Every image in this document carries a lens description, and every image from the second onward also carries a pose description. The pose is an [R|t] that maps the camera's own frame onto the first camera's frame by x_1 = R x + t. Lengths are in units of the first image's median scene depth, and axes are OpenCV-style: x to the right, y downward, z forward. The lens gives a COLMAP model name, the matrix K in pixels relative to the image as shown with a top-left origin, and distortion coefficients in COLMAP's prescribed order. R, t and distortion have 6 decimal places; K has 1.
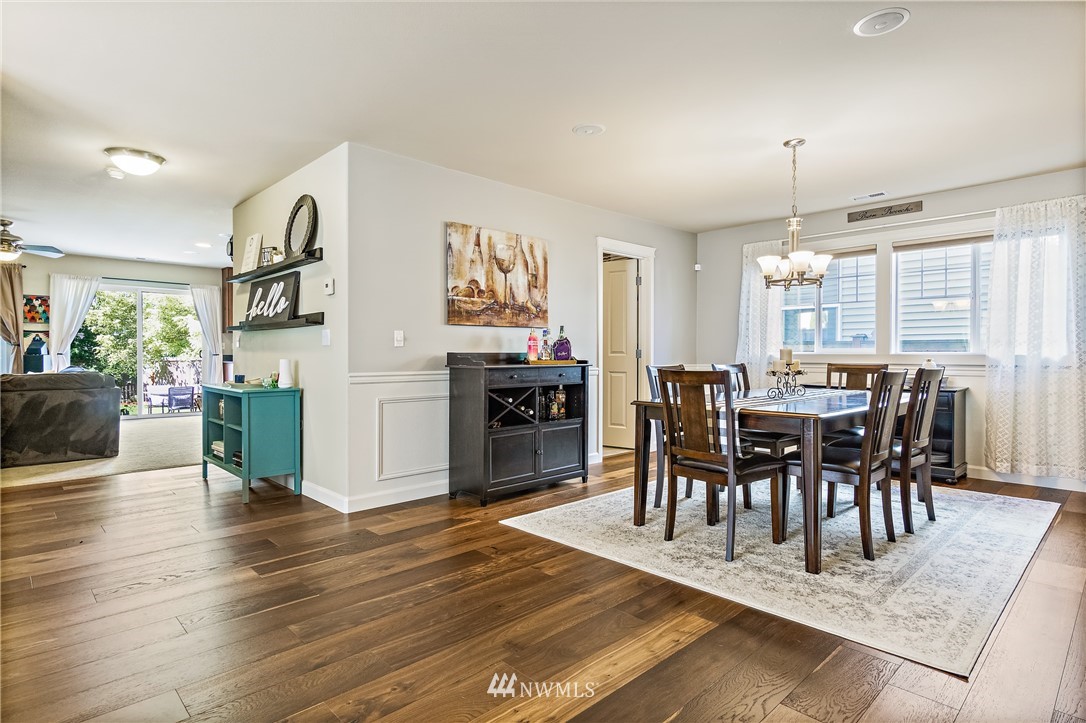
lens RADIAL K [[574.2, 0, 539.3], [0, 574.2, 355.5], [0, 0, 1]] dist [-0.004760, -0.000165]
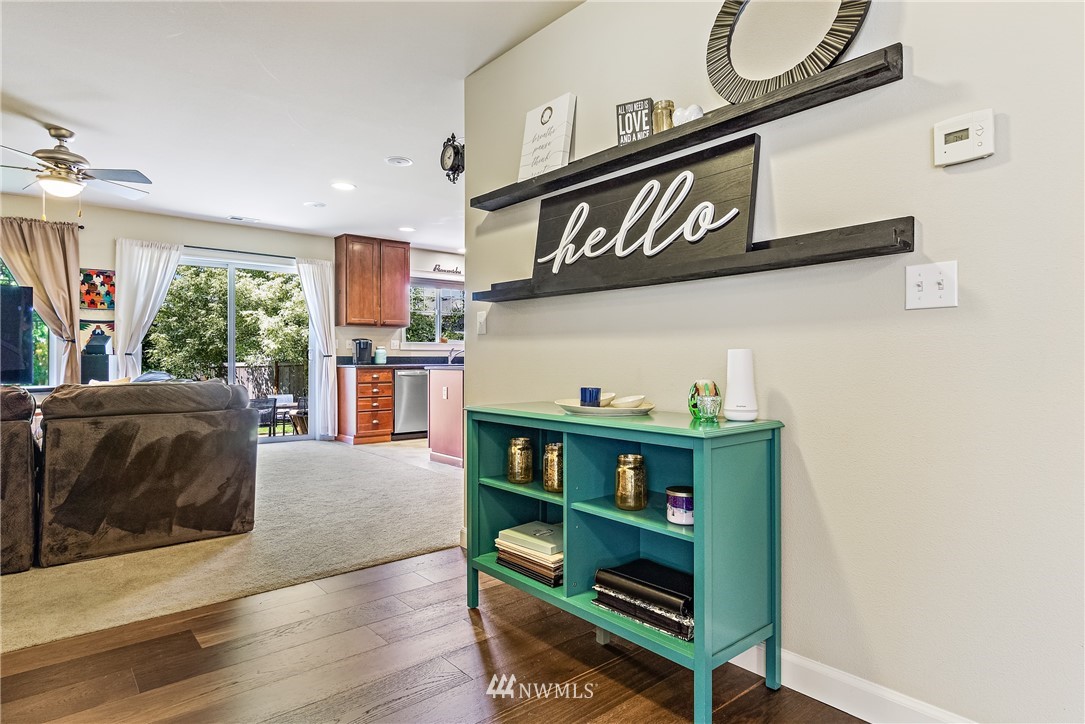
lens RADIAL K [[611.0, 0, 539.7], [0, 611.0, 354.6], [0, 0, 1]] dist [-0.001811, -0.001742]
pose [[0.997777, -0.004049, -0.066524, -0.446803], [0.003337, 0.999936, -0.010815, 0.011746], [0.066564, 0.010569, 0.997726, 0.452225]]
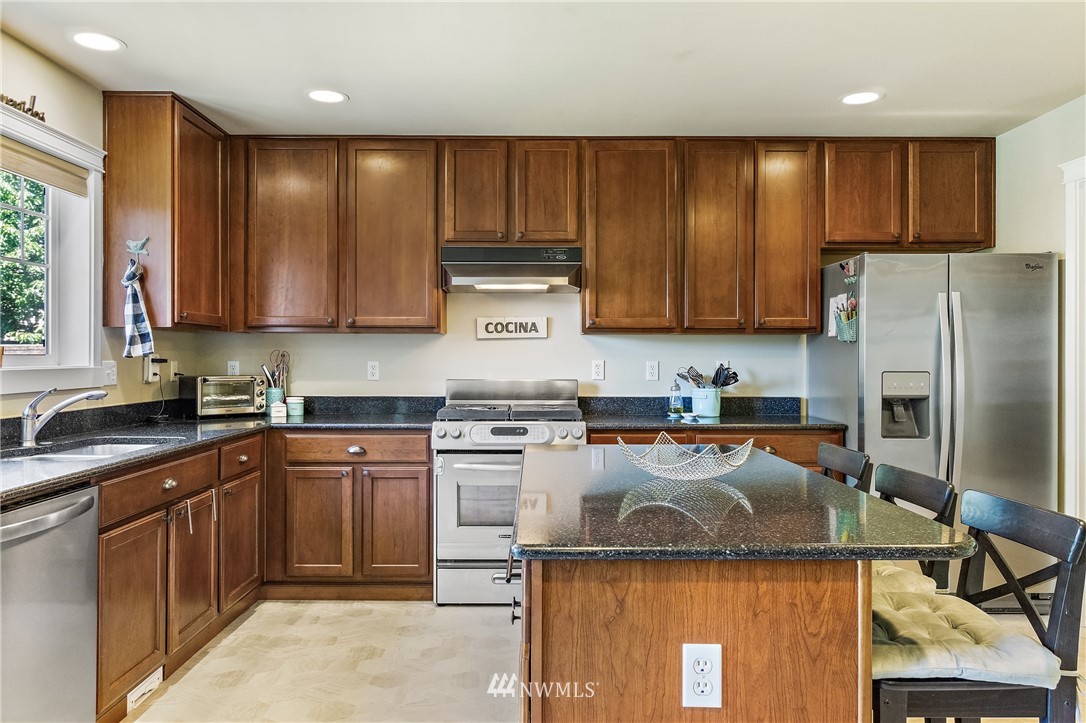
lens RADIAL K [[754.2, 0, 546.9], [0, 754.2, 353.6], [0, 0, 1]] dist [-0.007102, 0.000642]
pose [[0.685988, -0.001079, 0.727612, -0.921231], [0.002549, 0.999996, -0.000921, -0.044969], [-0.727609, 0.002487, 0.685988, 1.398475]]
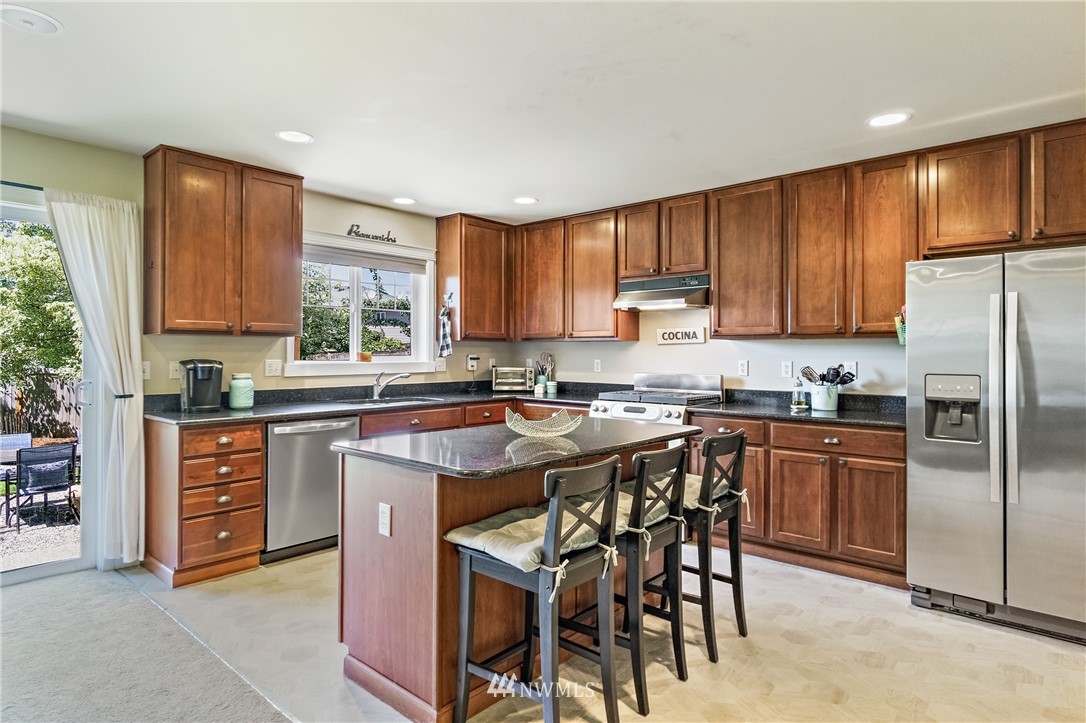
lens RADIAL K [[611.6, 0, 545.2], [0, 611.6, 340.9], [0, 0, 1]] dist [-0.001811, -0.001742]
pose [[0.996217, -0.000240, 0.086906, -0.615704], [0.002024, 0.999789, -0.020433, -0.048641], [-0.086882, 0.020531, 0.996007, 1.097500]]
